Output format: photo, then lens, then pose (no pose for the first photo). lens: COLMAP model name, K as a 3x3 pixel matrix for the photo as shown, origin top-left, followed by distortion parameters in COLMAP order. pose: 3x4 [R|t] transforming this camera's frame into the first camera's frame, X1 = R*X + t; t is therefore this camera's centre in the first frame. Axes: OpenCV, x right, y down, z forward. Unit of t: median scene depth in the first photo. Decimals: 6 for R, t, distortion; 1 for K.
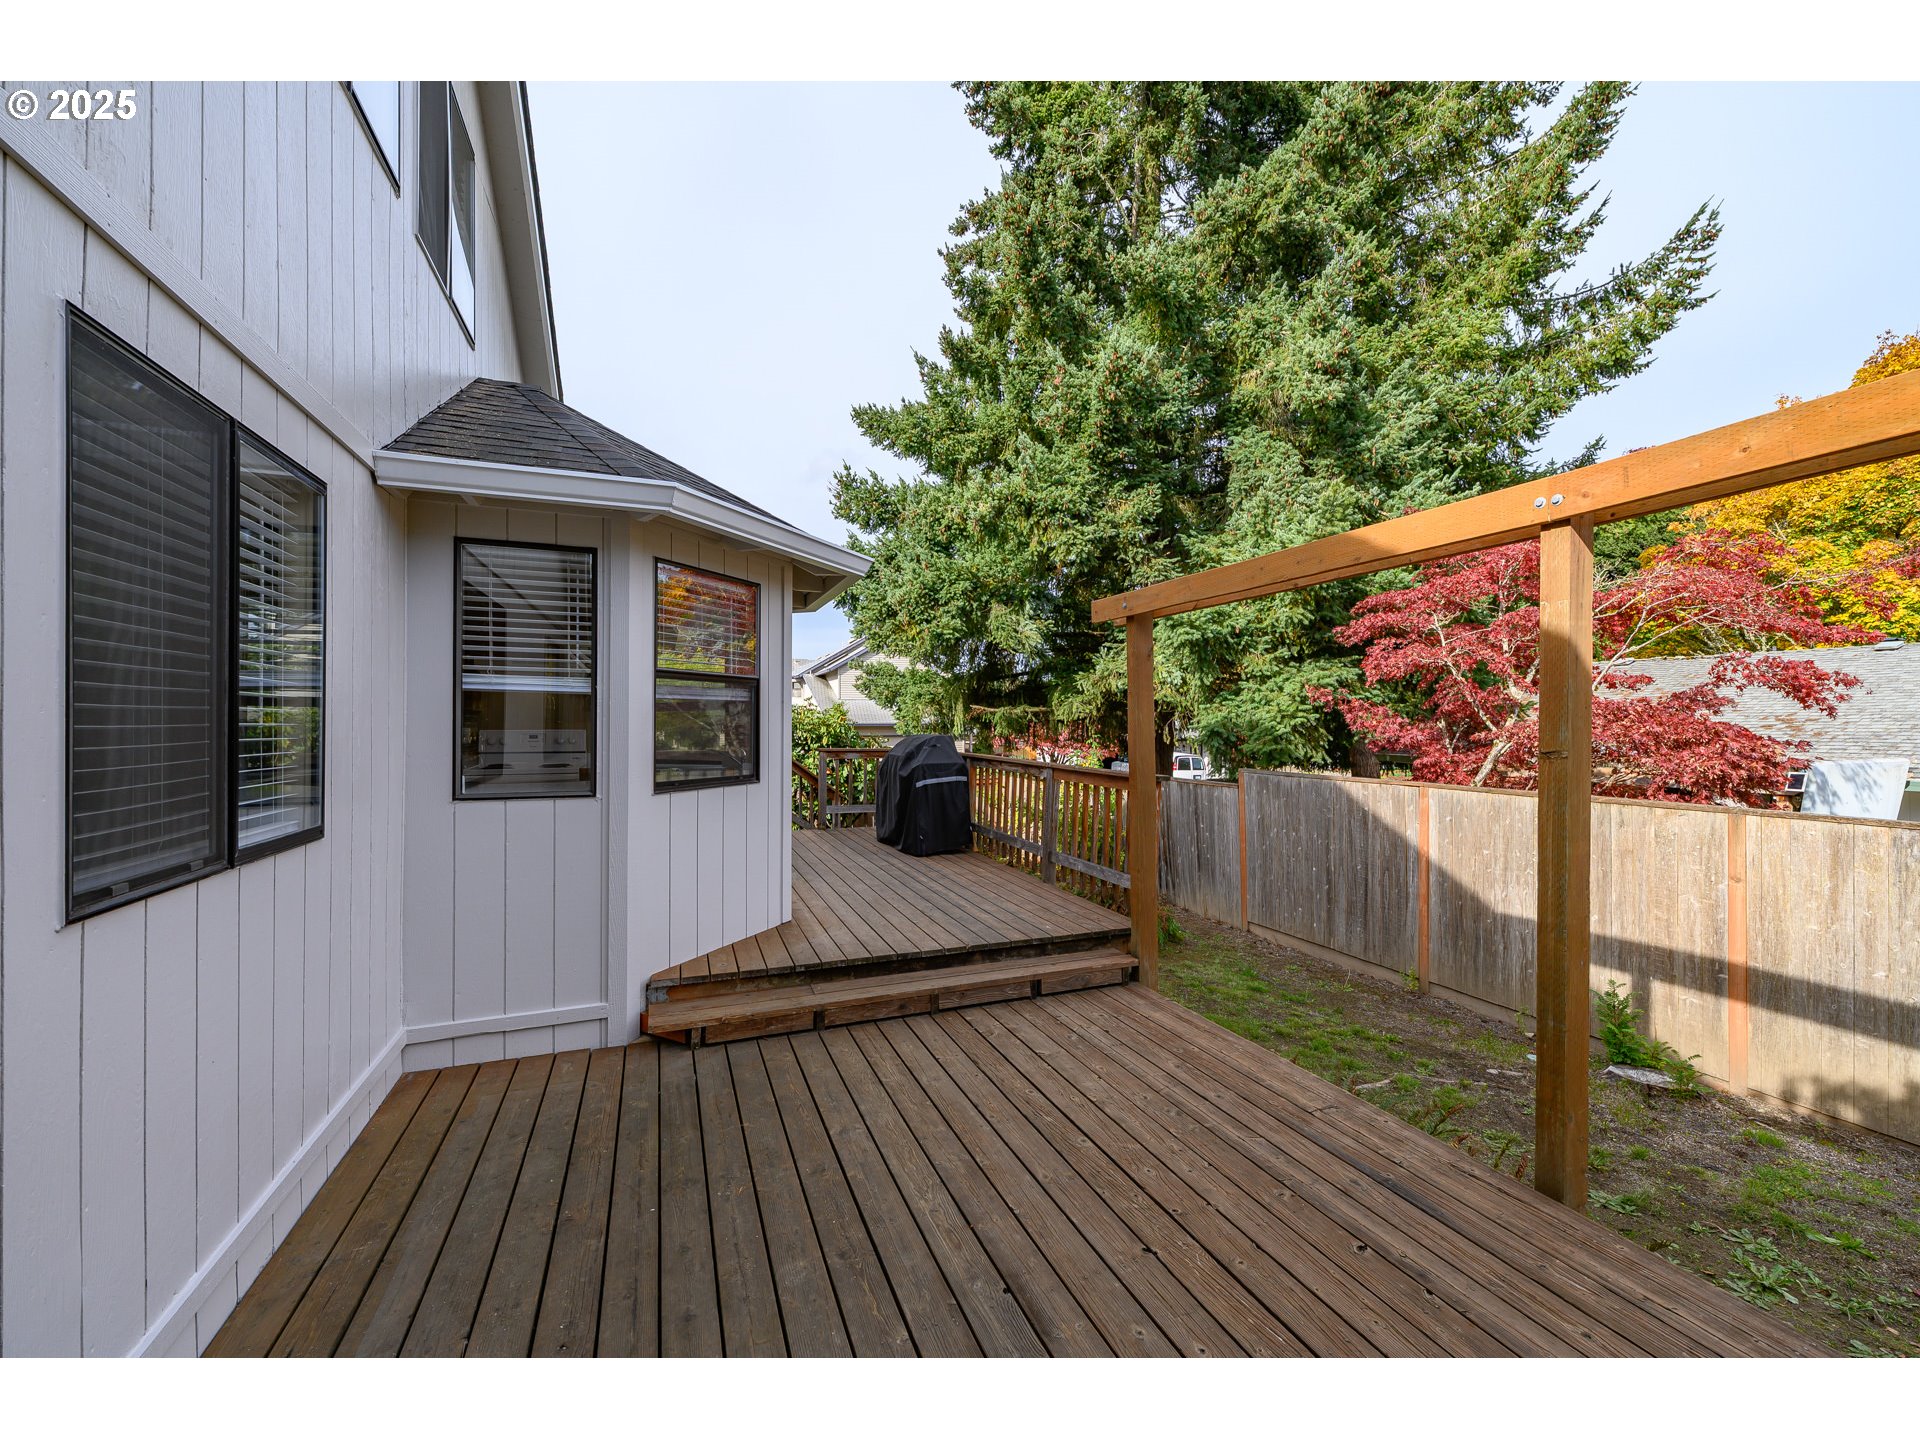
lens RADIAL K [[762.1, 0, 955.6], [0, 762.1, 721.9], [0, 0, 1]] dist [-0.002326, 0.000171]
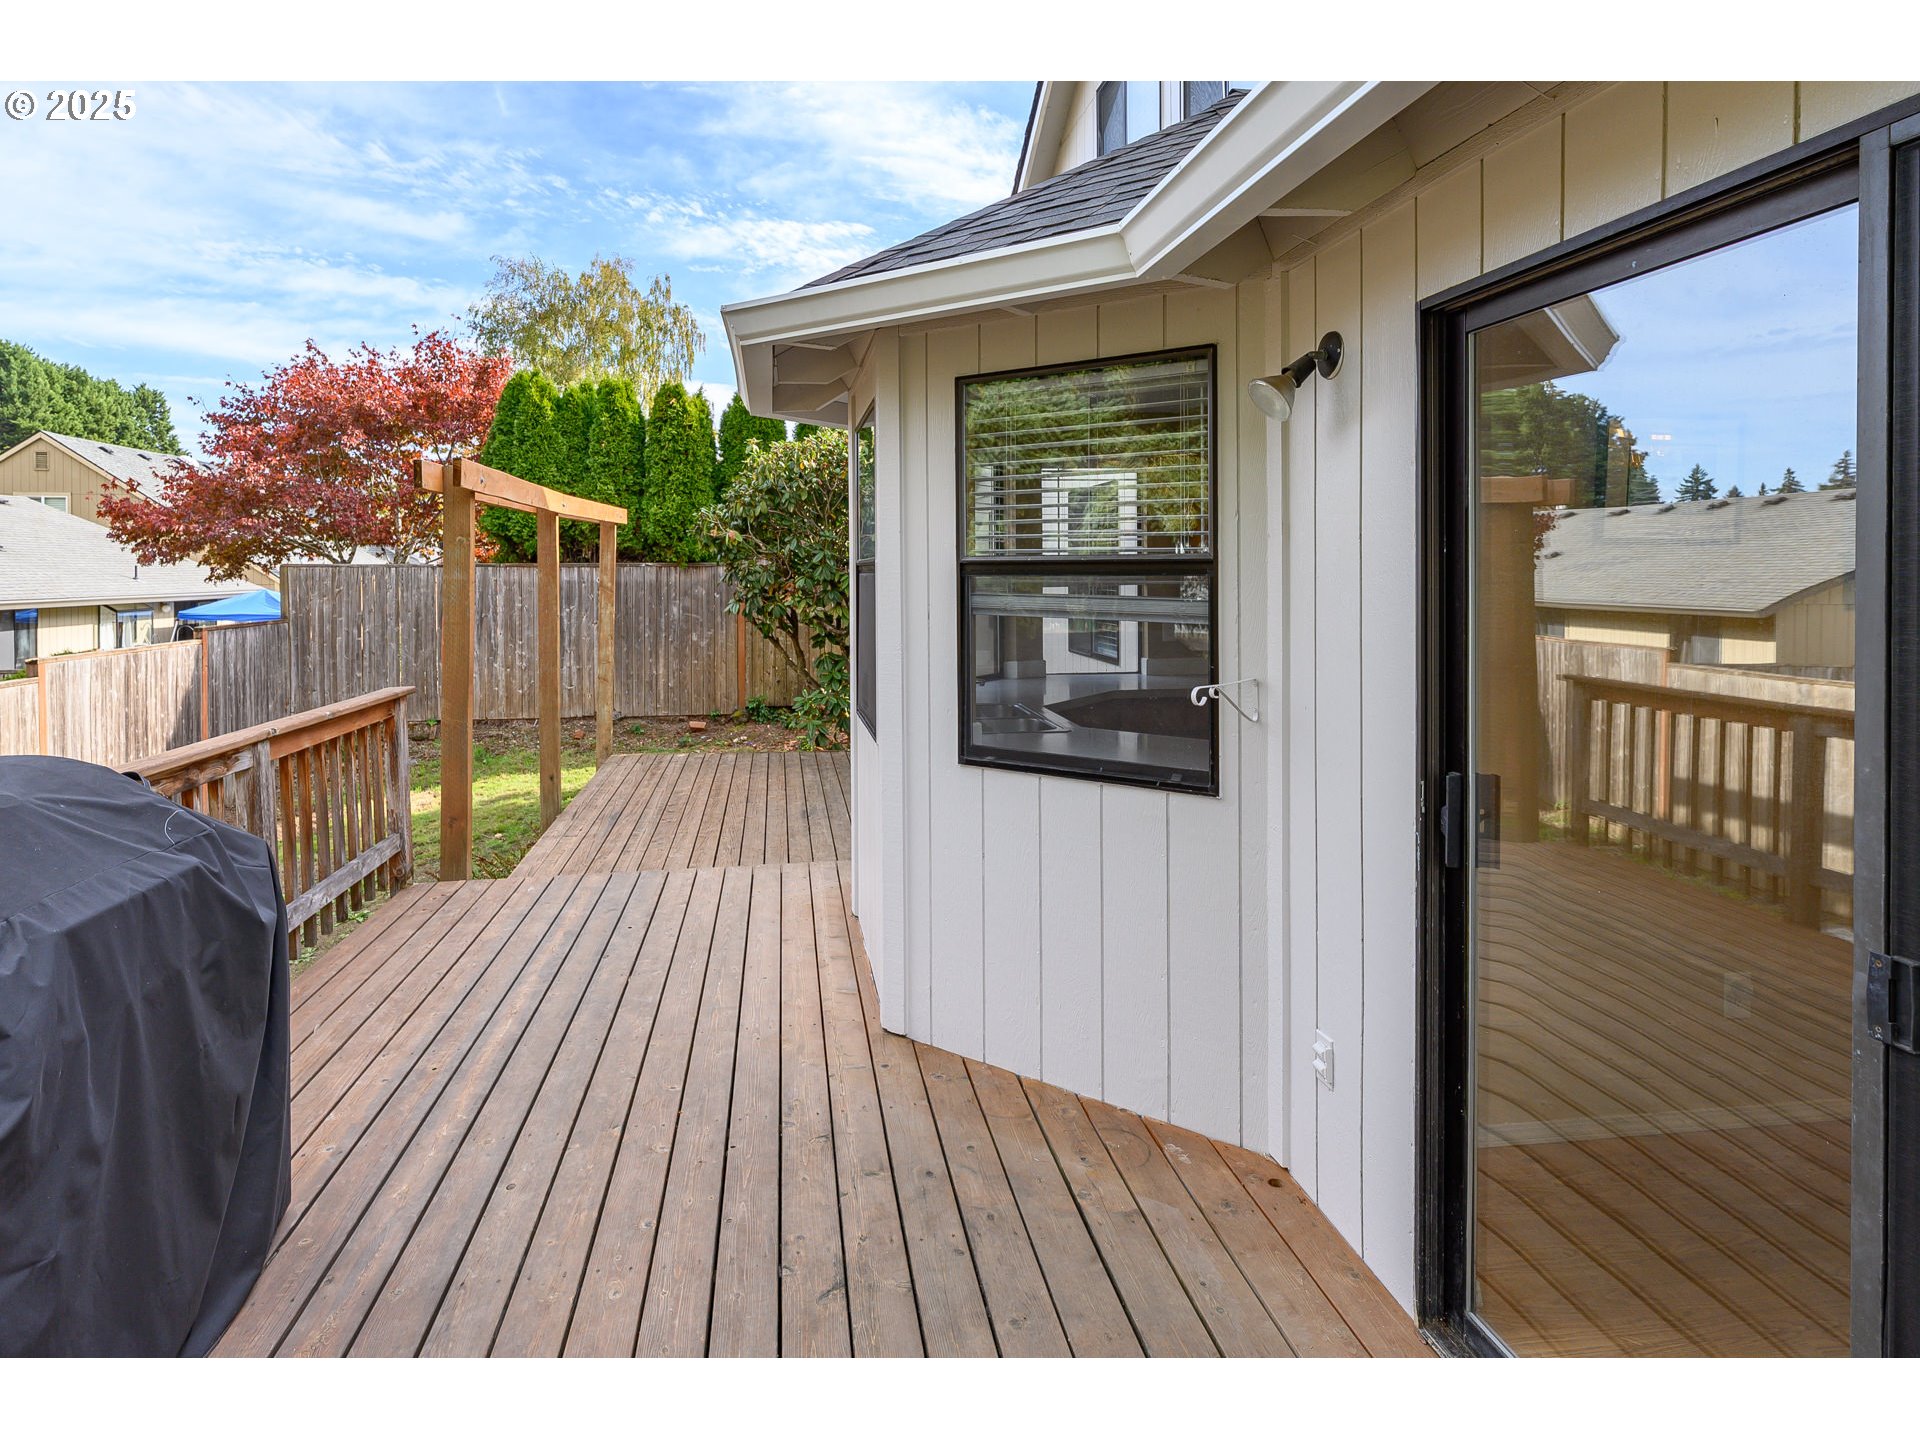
lens RADIAL K [[1100.4, 0, 919.8], [0, 1100.4, 581.4], [0, 0, 1]] dist [0.008065, -0.003052]
pose [[-0.971777, -0.001228, 0.235898, -0.637032], [0.002109, 0.999901, 0.013897, -0.063940], [-0.235891, 0.014003, -0.971679, 2.428174]]
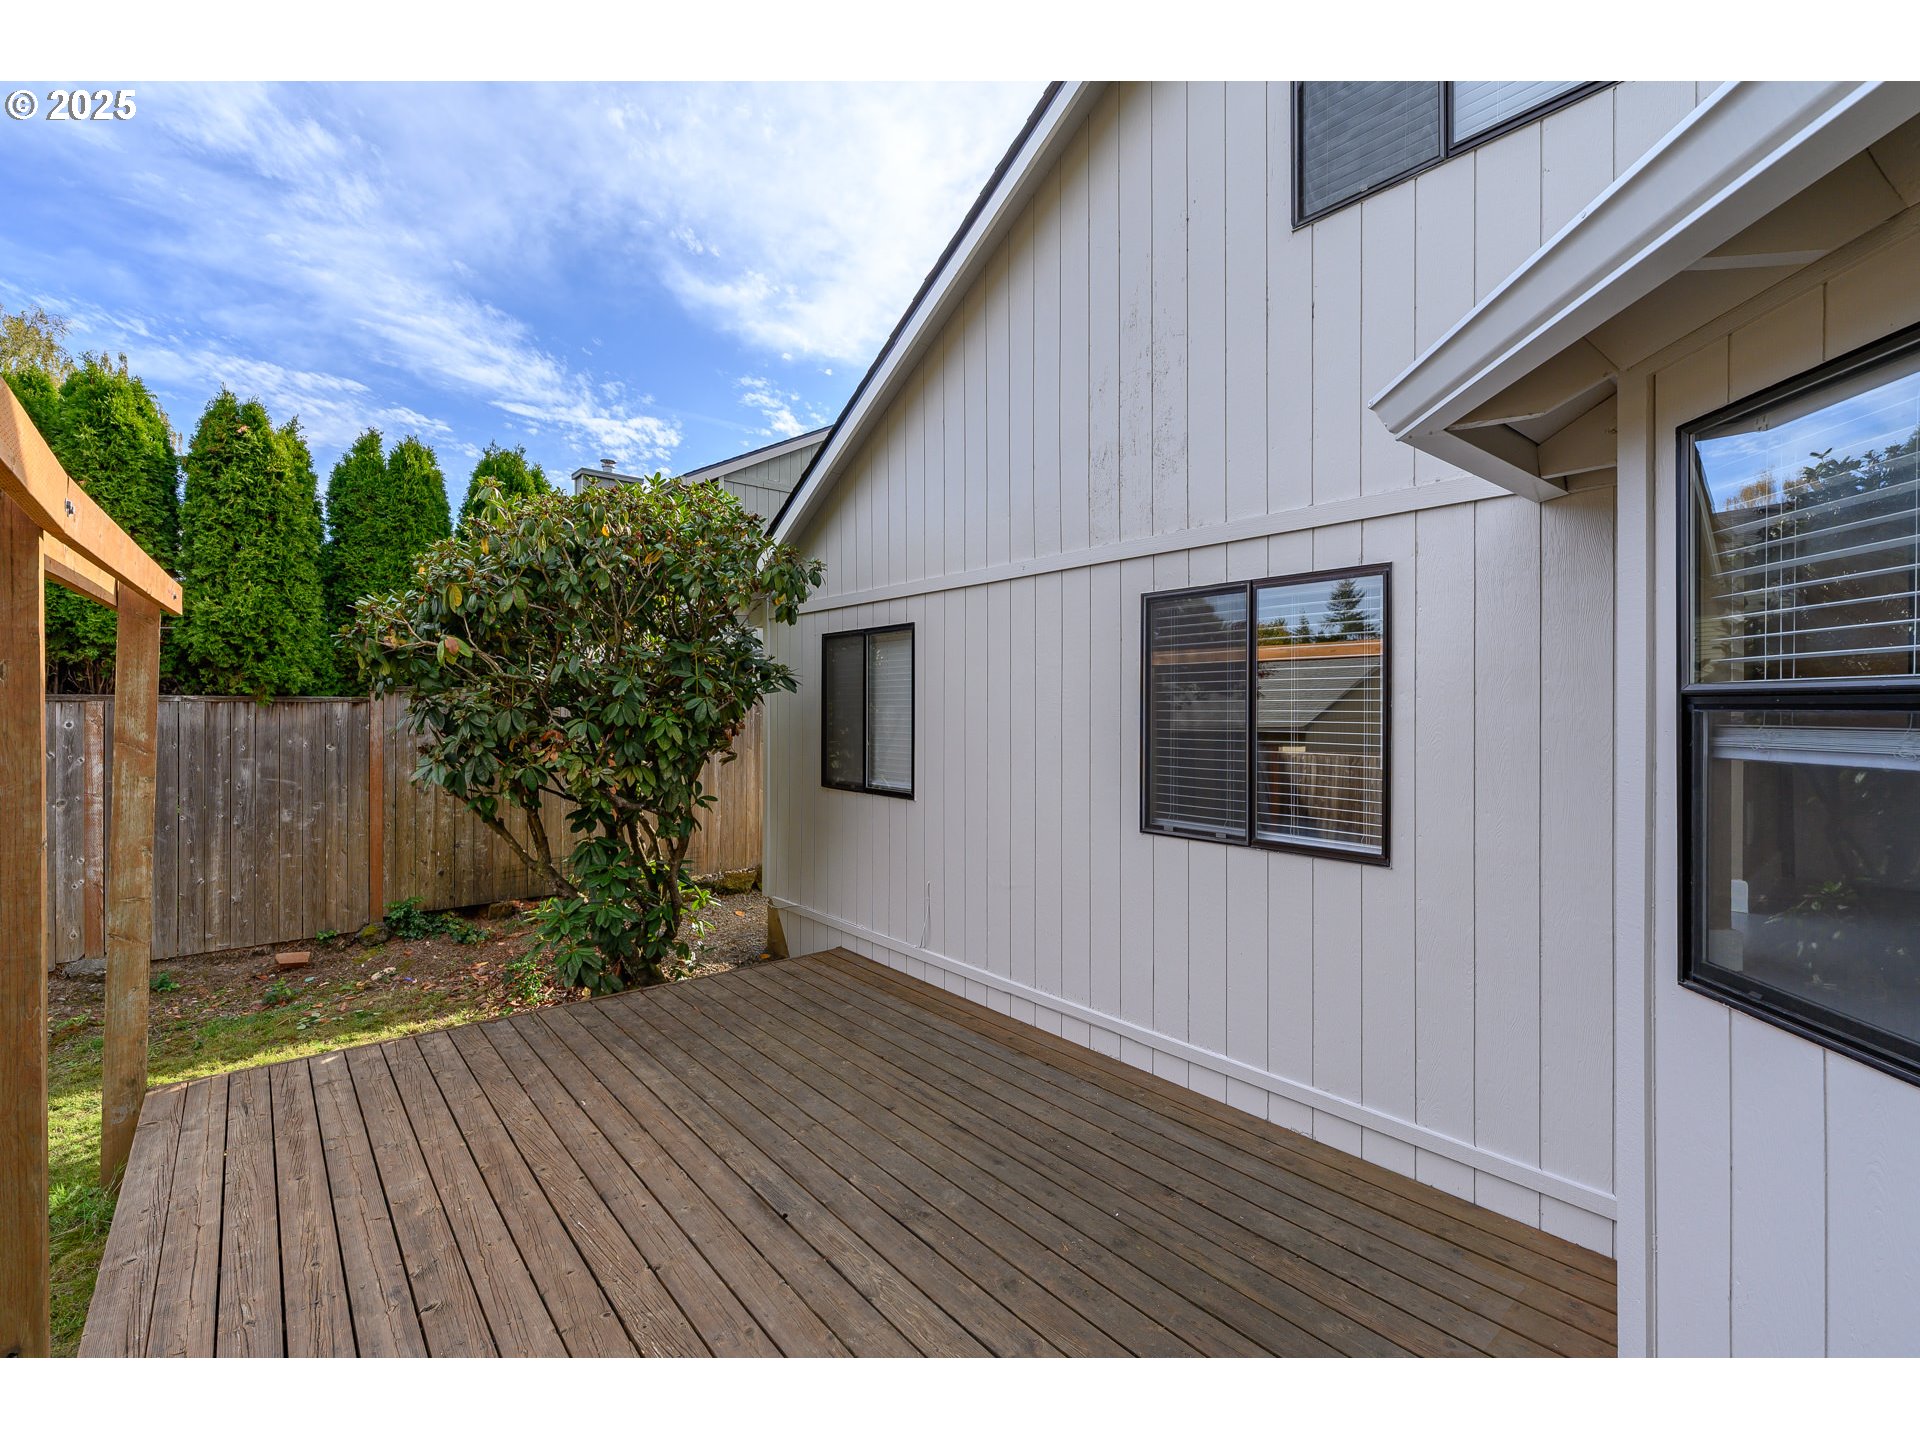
lens RADIAL K [[835.6, 0, 970.3], [0, 835.6, 713.5], [0, 0, 1]] dist [-0.007342, 0.001341]
pose [[-0.939204, -0.002170, -0.343353, 0.134688], [-0.004092, 0.999980, 0.004872, -0.056241], [0.343336, 0.005981, -0.939194, 1.270336]]
